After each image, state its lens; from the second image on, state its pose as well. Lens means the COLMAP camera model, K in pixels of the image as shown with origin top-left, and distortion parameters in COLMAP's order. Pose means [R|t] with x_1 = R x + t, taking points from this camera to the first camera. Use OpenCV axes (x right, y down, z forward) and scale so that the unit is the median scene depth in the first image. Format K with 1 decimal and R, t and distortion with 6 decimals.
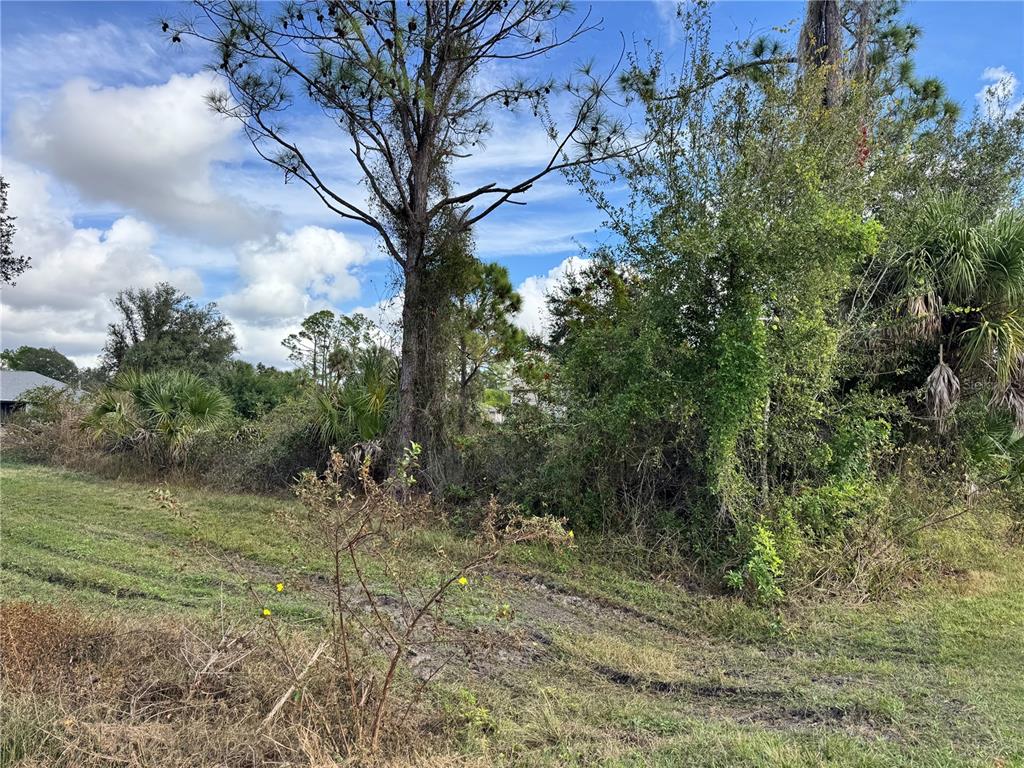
lens RADIAL K [[721.9, 0, 520.0], [0, 721.9, 378.5], [0, 0, 1]] dist [0.076687, -0.113935]
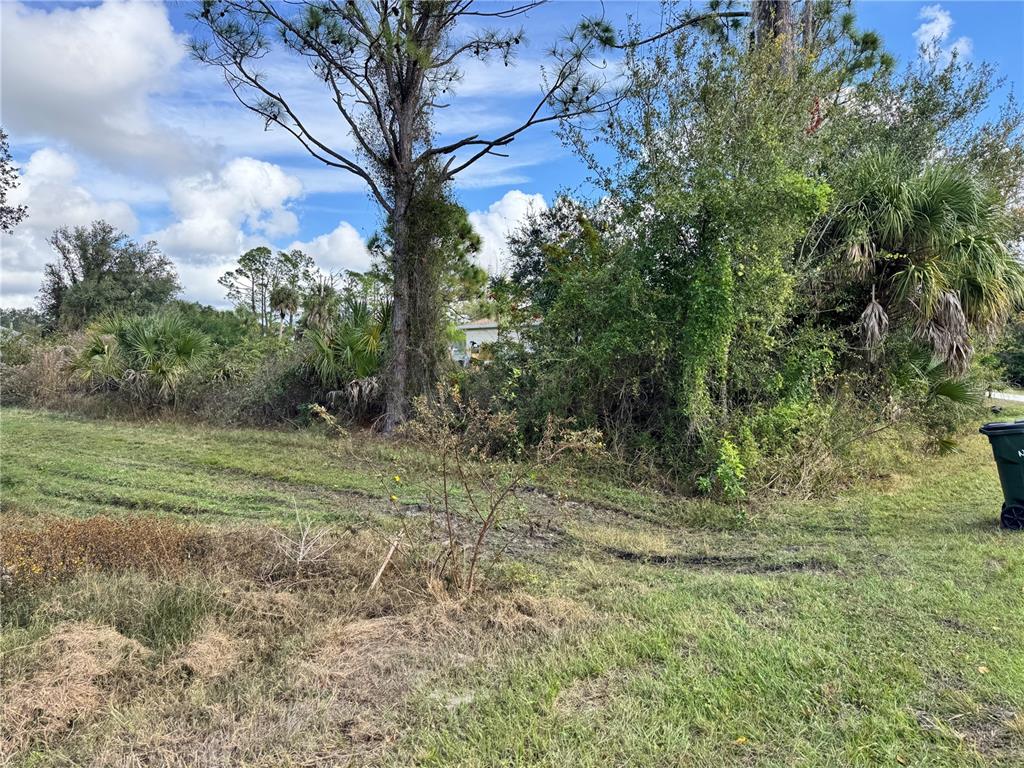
lens RADIAL K [[720.6, 0, 511.0], [0, 720.6, 377.2], [0, 0, 1]] dist [0.101899, -0.167195]
pose [[0.997438, -0.017357, 0.069392, -0.064576], [0.011346, 0.996222, 0.086101, -0.005682], [-0.070624, -0.085093, 0.993867, -0.099651]]
